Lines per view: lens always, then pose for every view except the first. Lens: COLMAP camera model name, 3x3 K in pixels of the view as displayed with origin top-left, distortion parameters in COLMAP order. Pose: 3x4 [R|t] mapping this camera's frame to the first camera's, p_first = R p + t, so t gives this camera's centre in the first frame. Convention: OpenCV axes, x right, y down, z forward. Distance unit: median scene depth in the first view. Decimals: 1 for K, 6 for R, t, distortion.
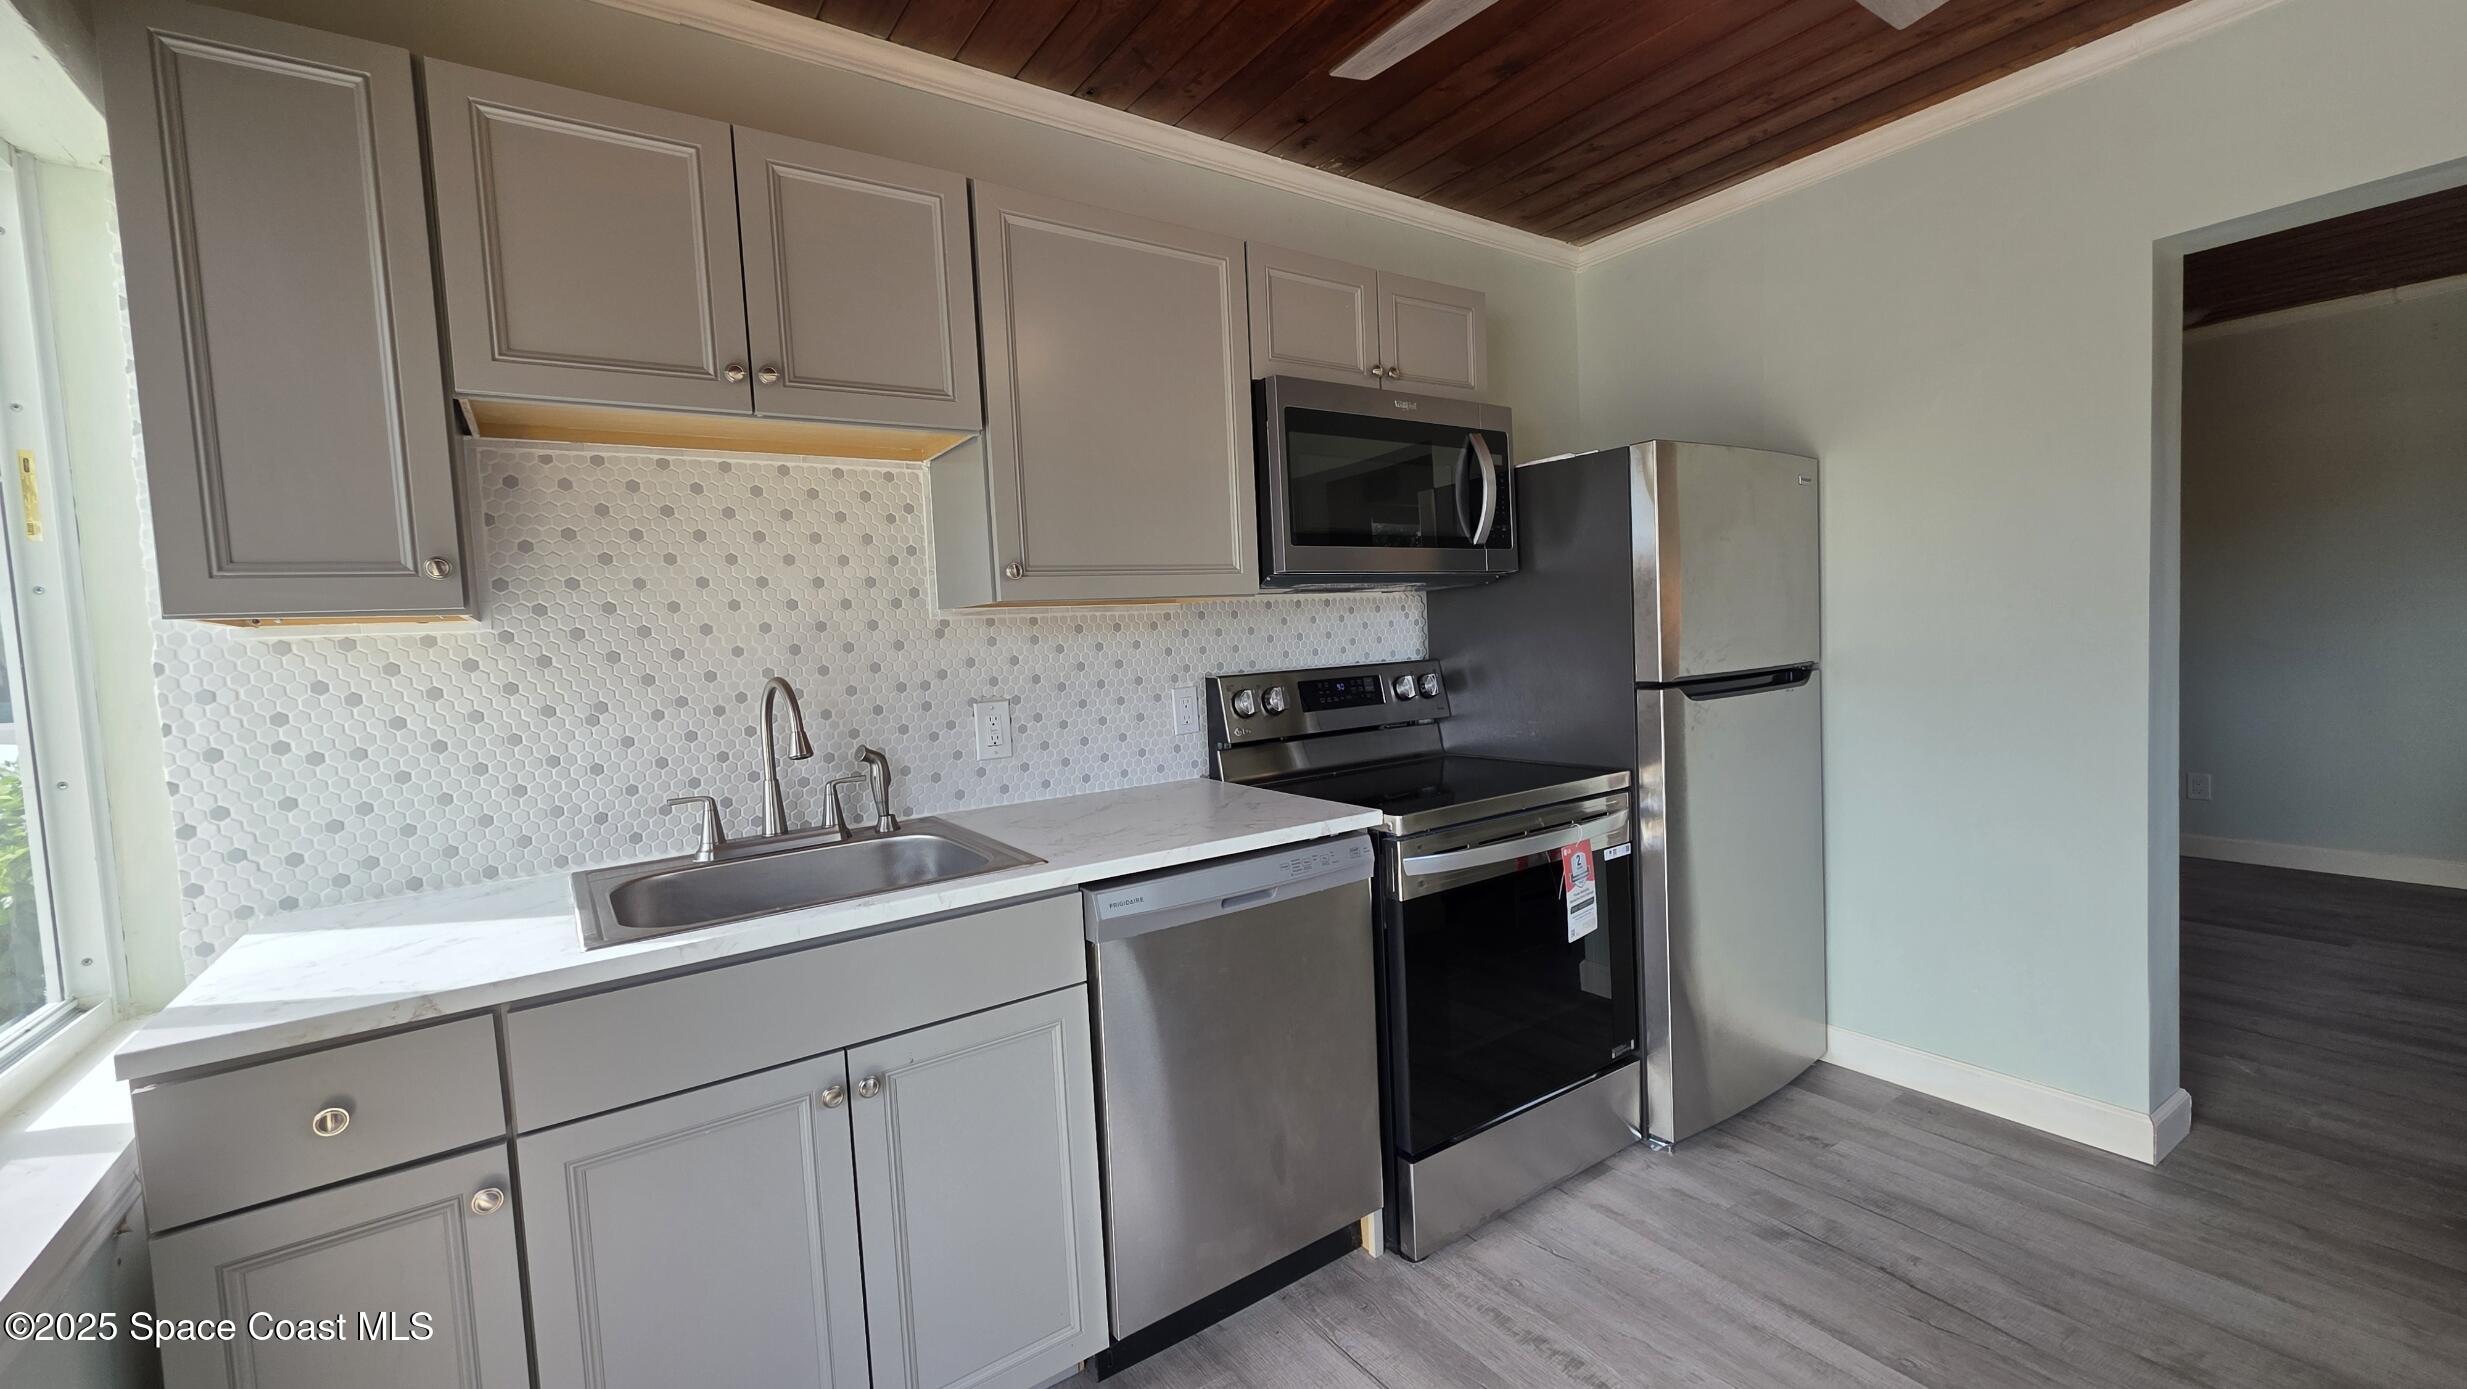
lens RADIAL K [[987.1, 0, 1227.4], [0, 987.1, 691.2], [0, 0, 1]] dist [-0.002016, -0.000041]
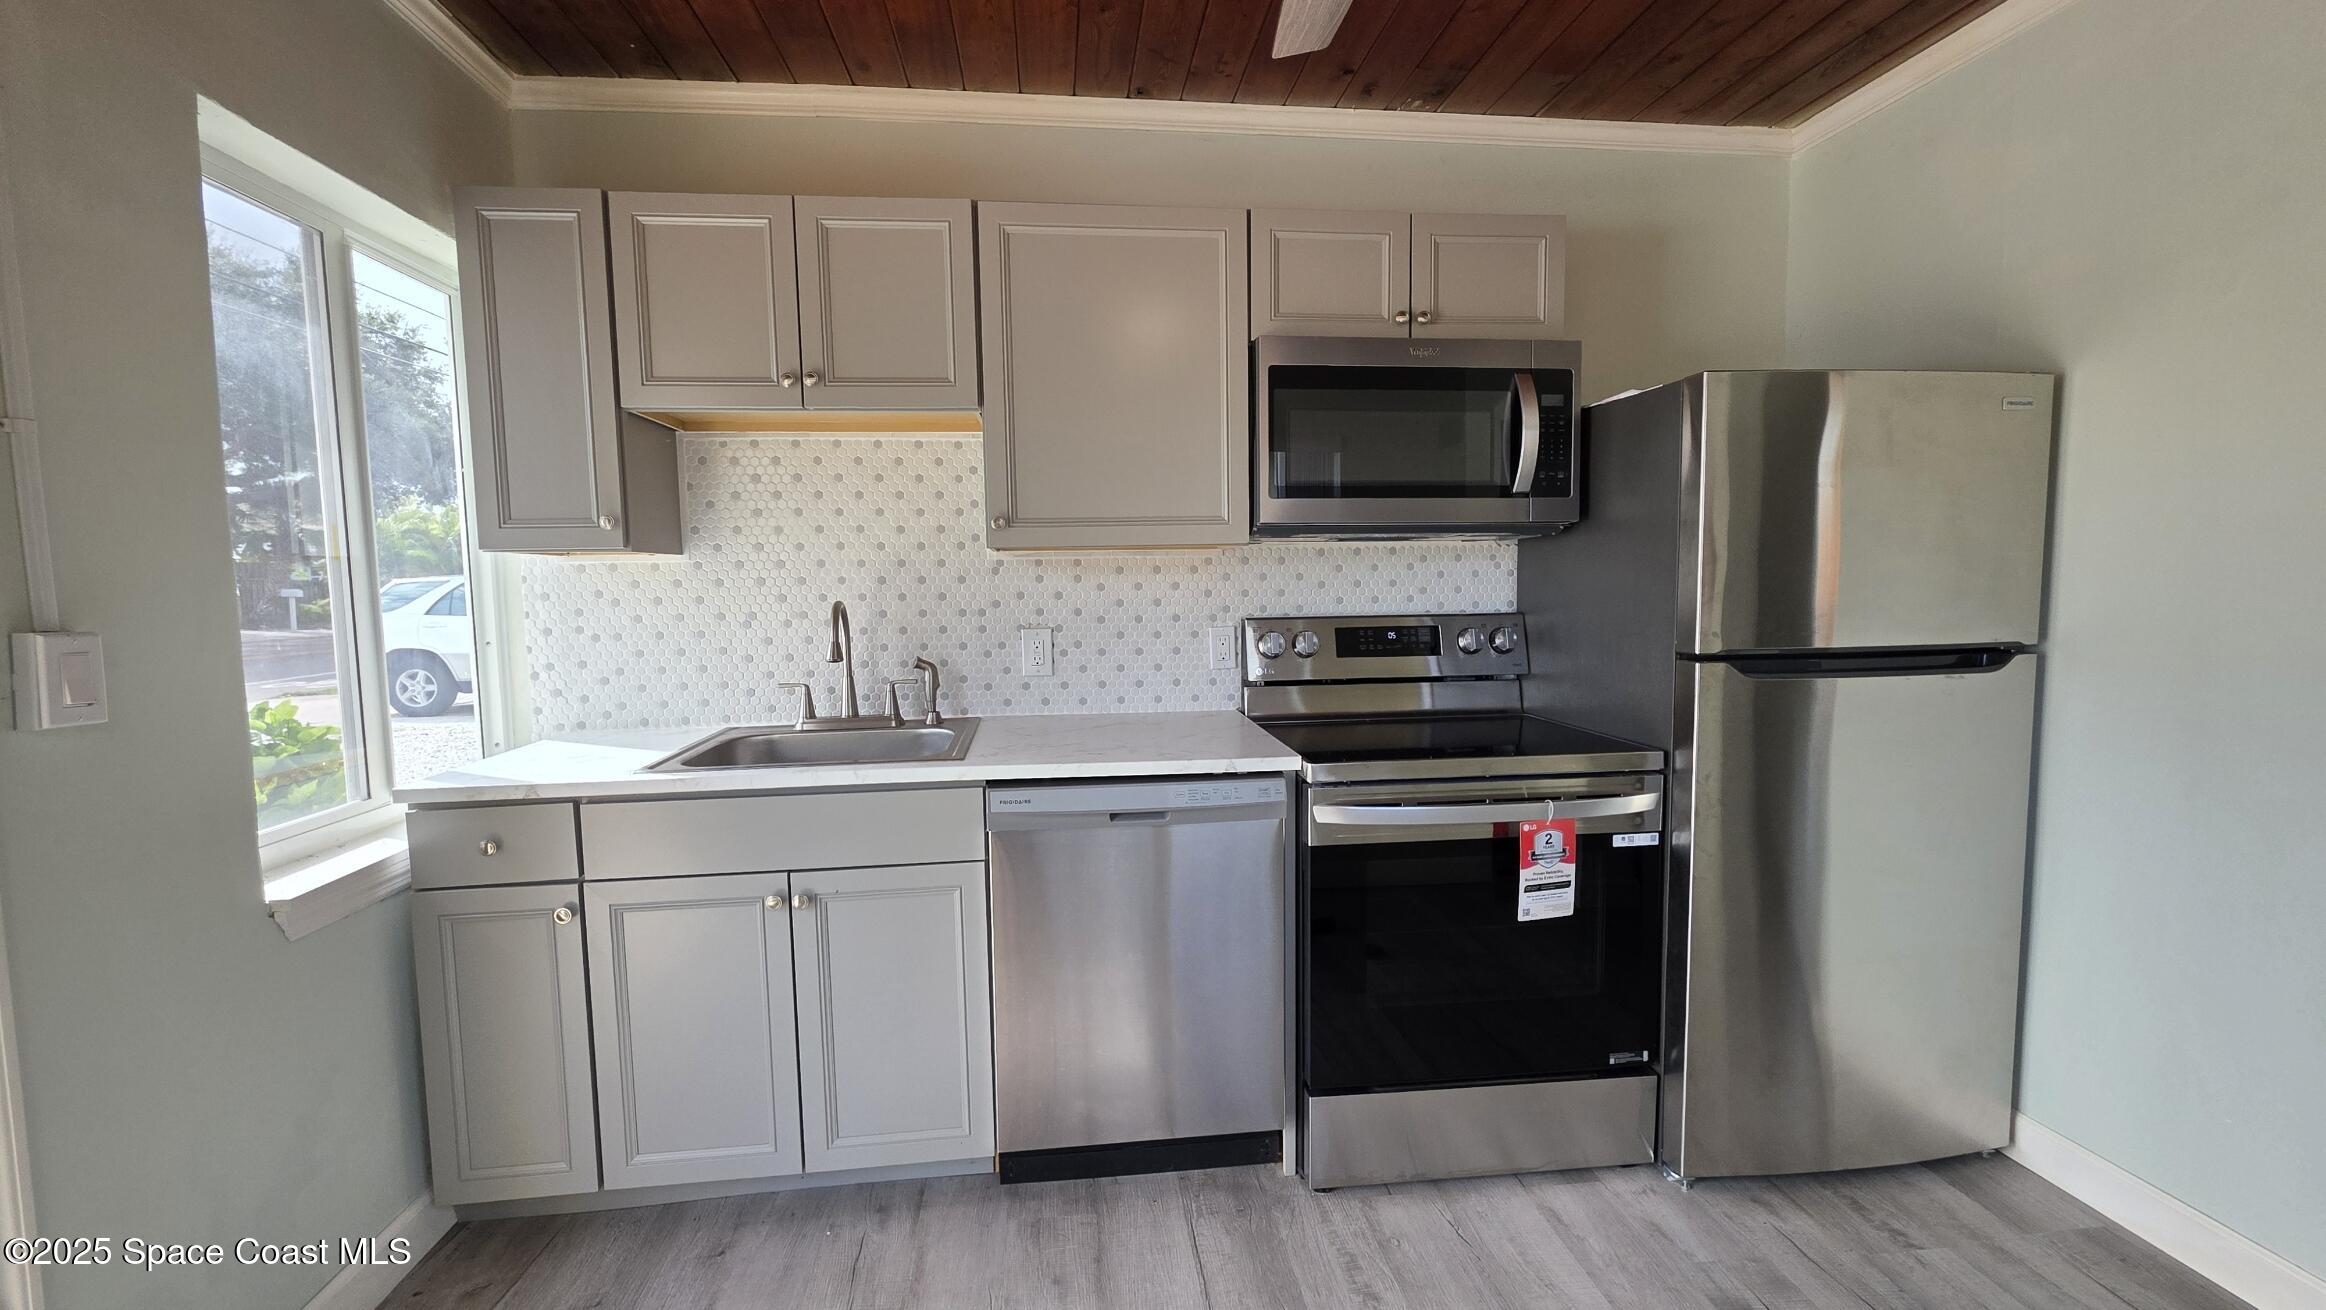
lens RADIAL K [[930.7, 0, 1155.1], [0, 930.7, 655.9], [0, 0, 1]] dist [-0.002016, -0.000041]
pose [[0.880771, 0.074516, -0.467643, 0.437962], [-0.056242, 0.997013, 0.052939, -0.025429], [0.470191, -0.020326, 0.882331, 0.063105]]
